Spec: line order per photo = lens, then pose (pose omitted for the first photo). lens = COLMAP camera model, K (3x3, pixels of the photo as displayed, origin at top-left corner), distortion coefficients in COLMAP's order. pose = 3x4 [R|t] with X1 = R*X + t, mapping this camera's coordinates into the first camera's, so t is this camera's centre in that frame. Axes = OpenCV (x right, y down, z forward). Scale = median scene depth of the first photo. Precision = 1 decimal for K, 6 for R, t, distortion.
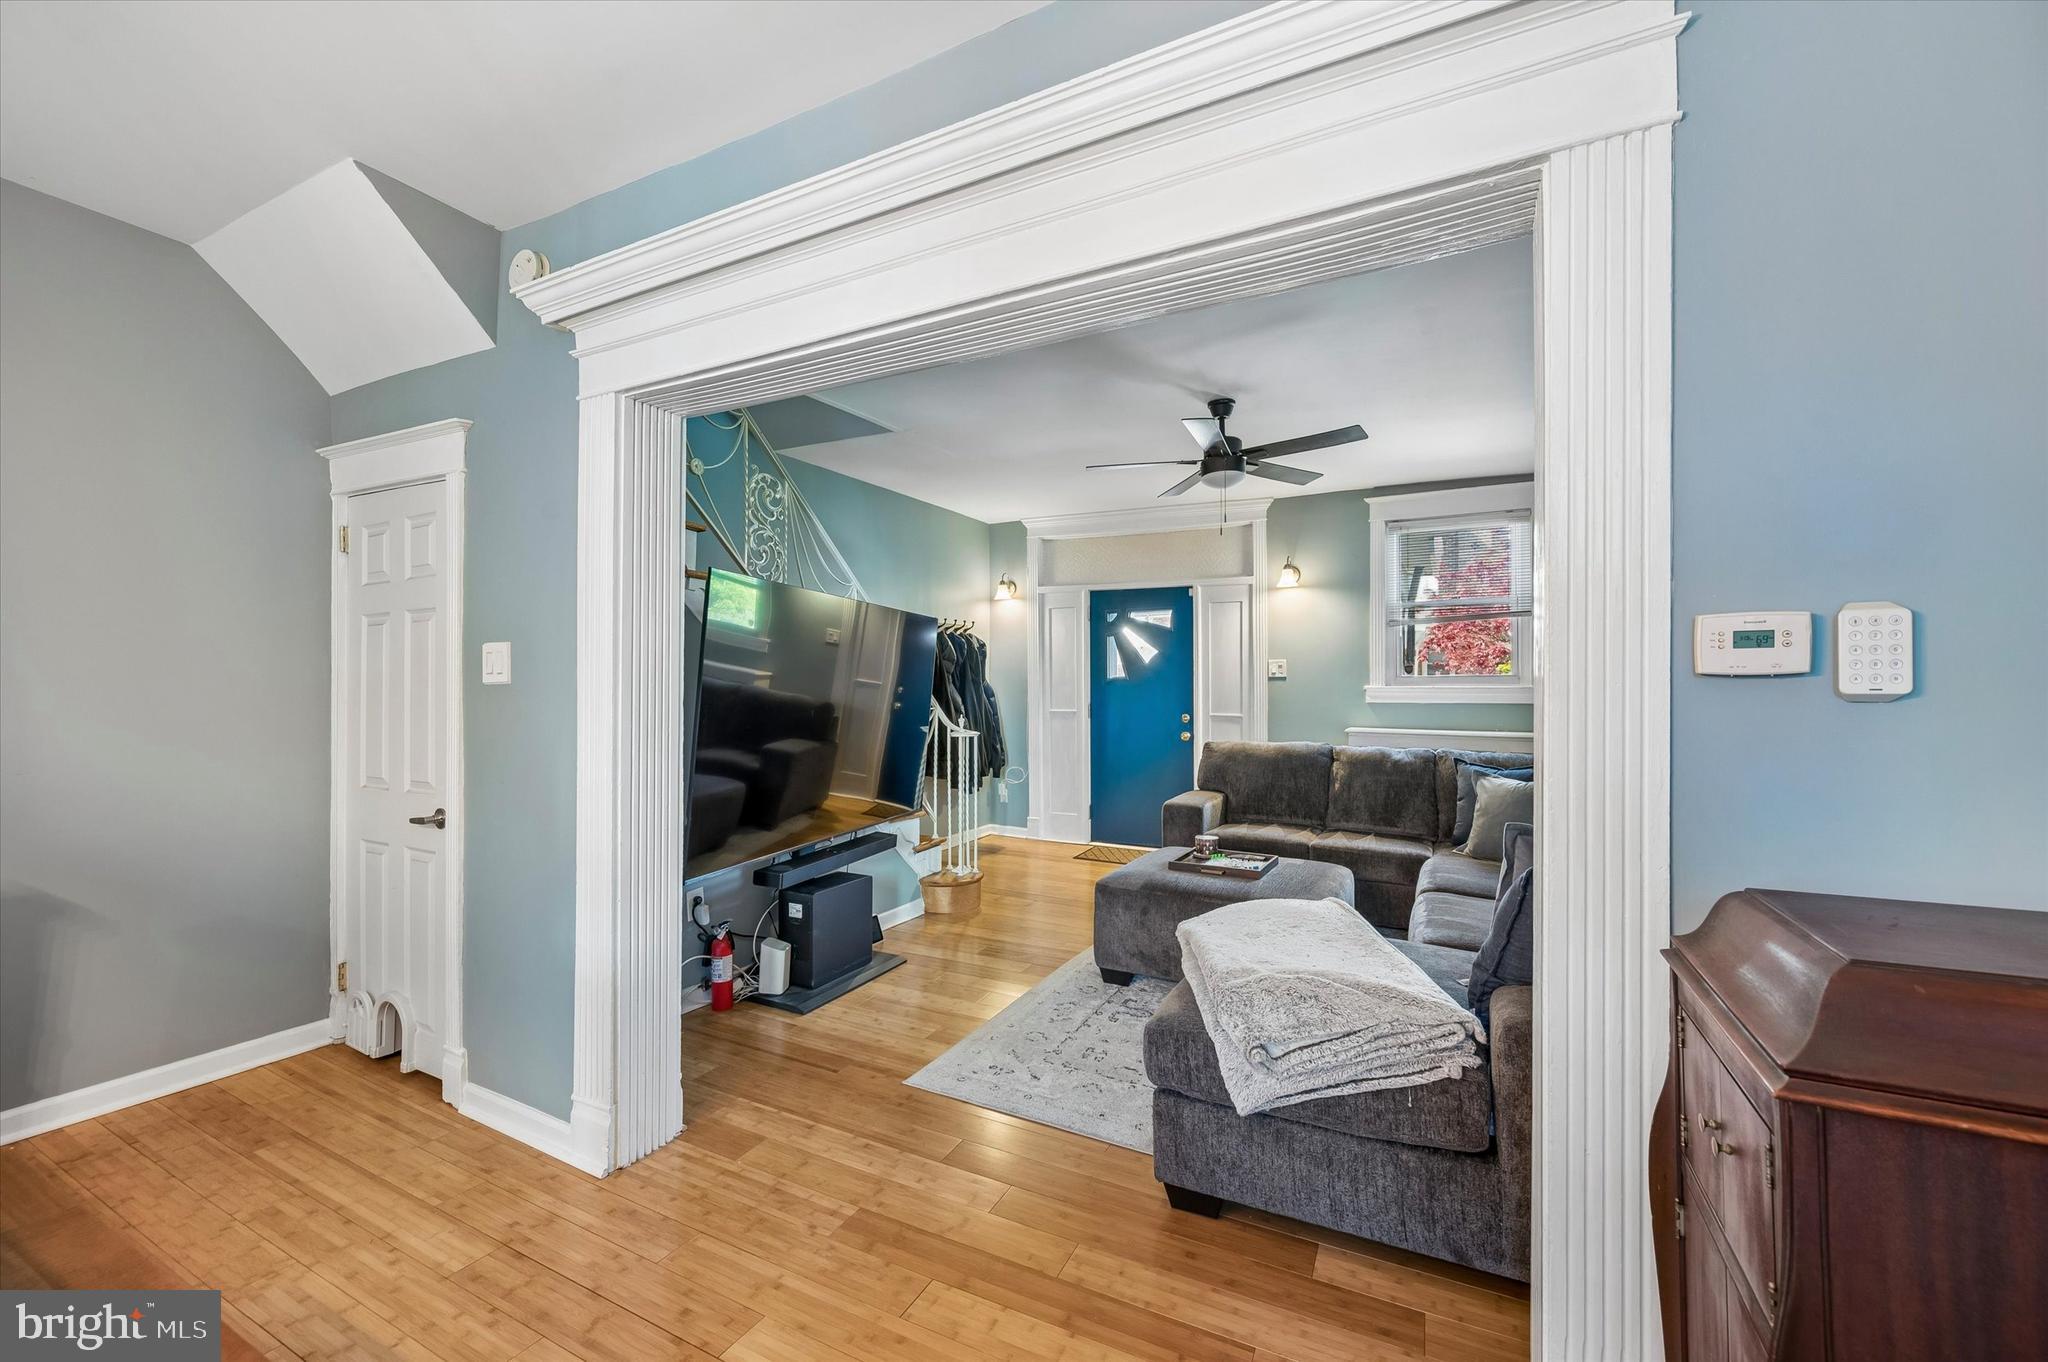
lens RADIAL K [[811.7, 0, 1018.2], [0, 811.7, 679.5], [0, 0, 1]] dist [0.001879, -0.000257]
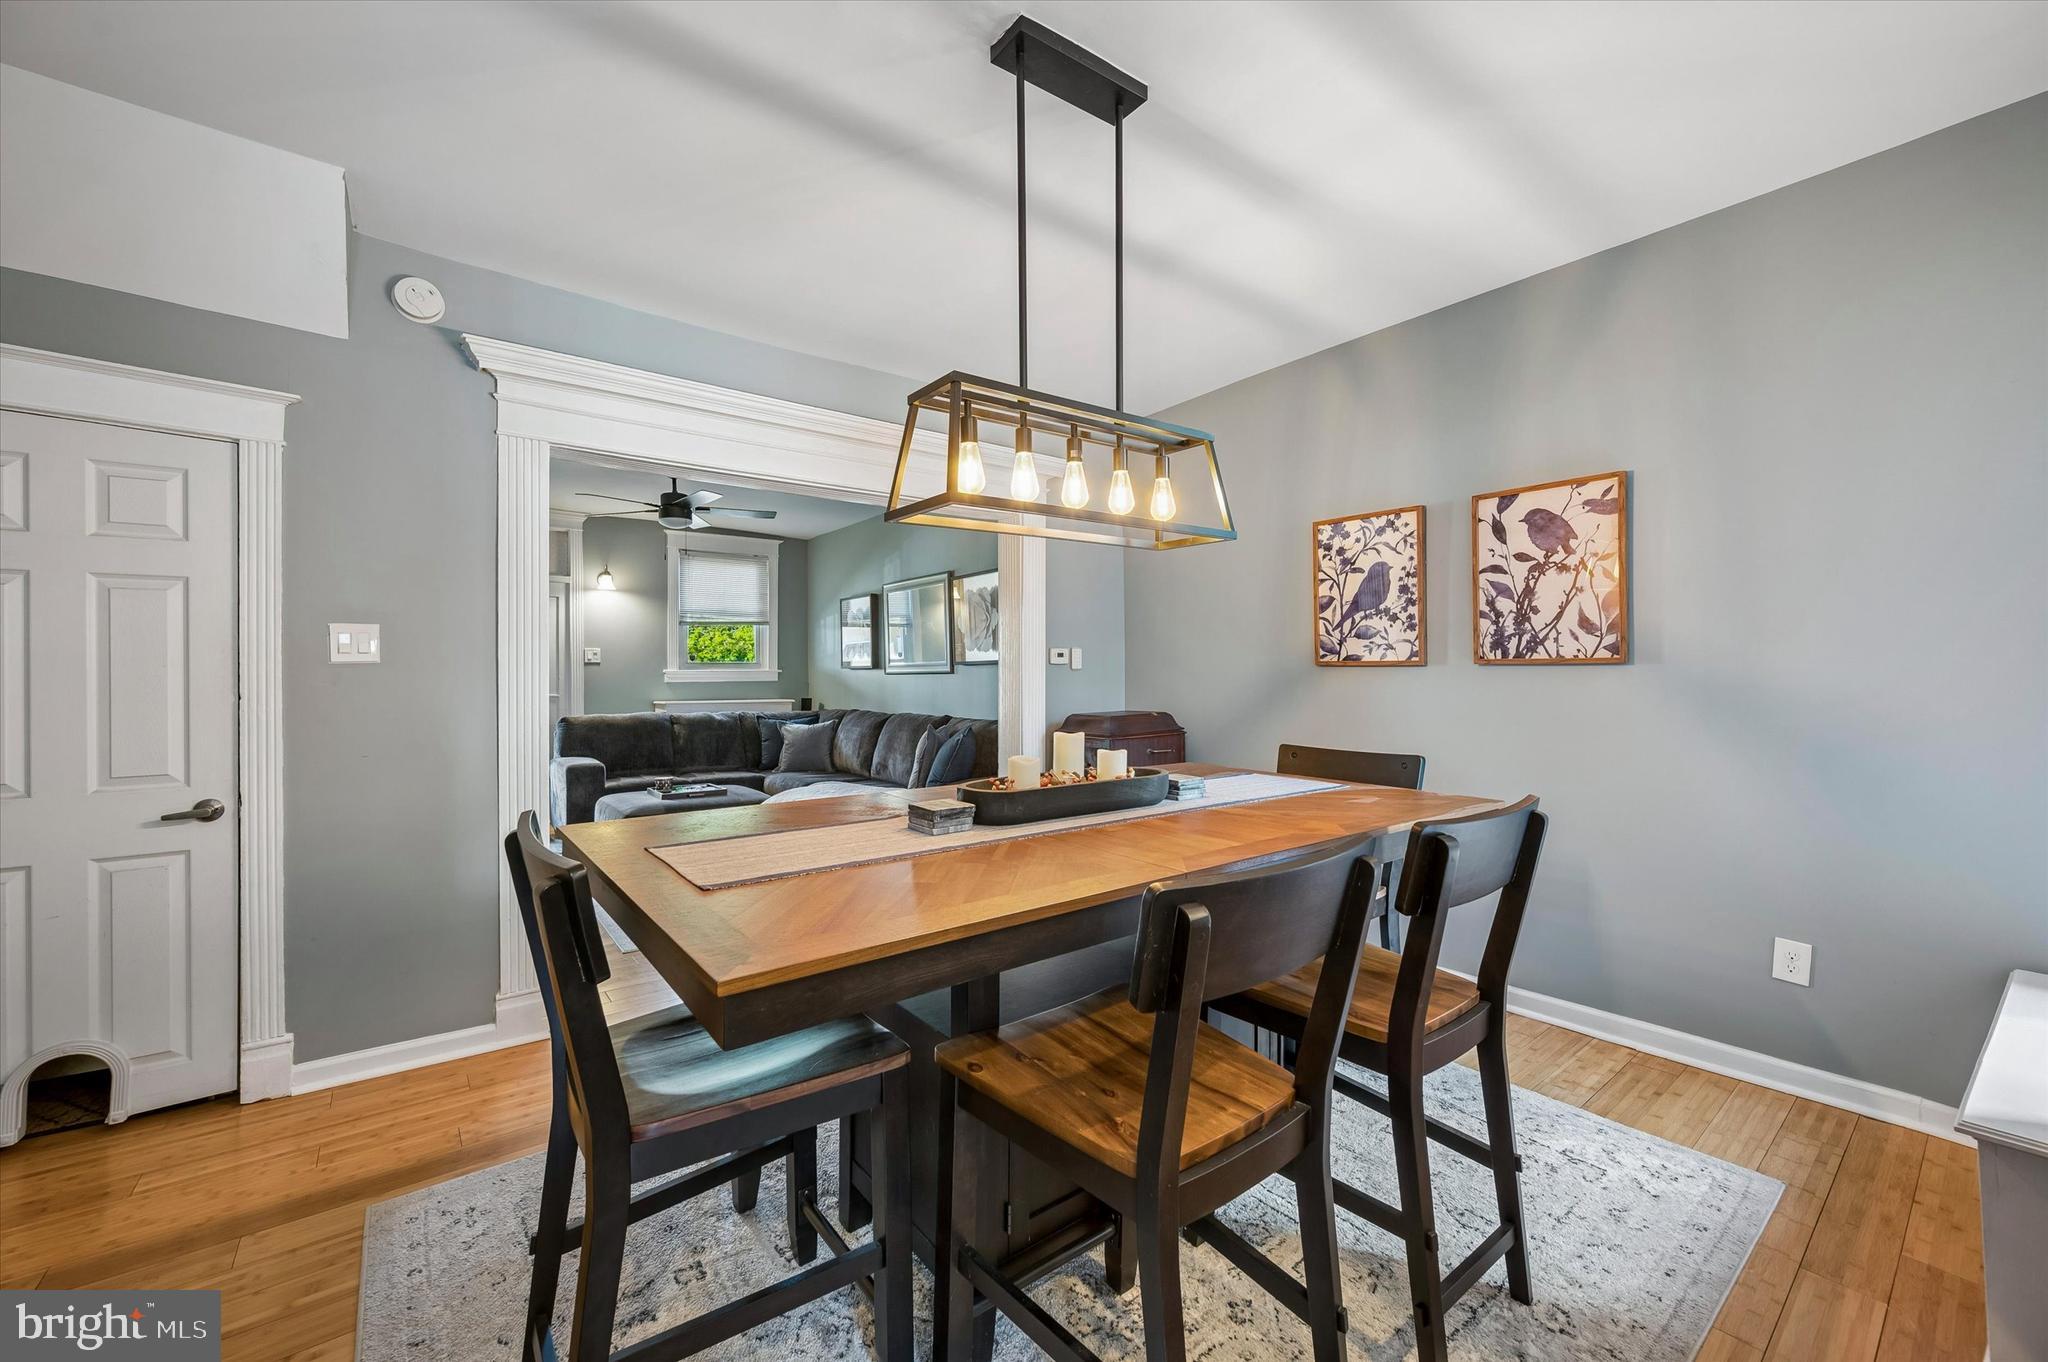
lens RADIAL K [[811.7, 0, 1030.3], [0, 811.7, 676.6], [0, 0, 1]] dist [0.001879, -0.000257]
pose [[0.411144, -0.006396, 0.911548, -0.546683], [-0.004848, 0.999946, 0.009203, 0.003820], [-0.911557, -0.008203, 0.411091, -0.099849]]
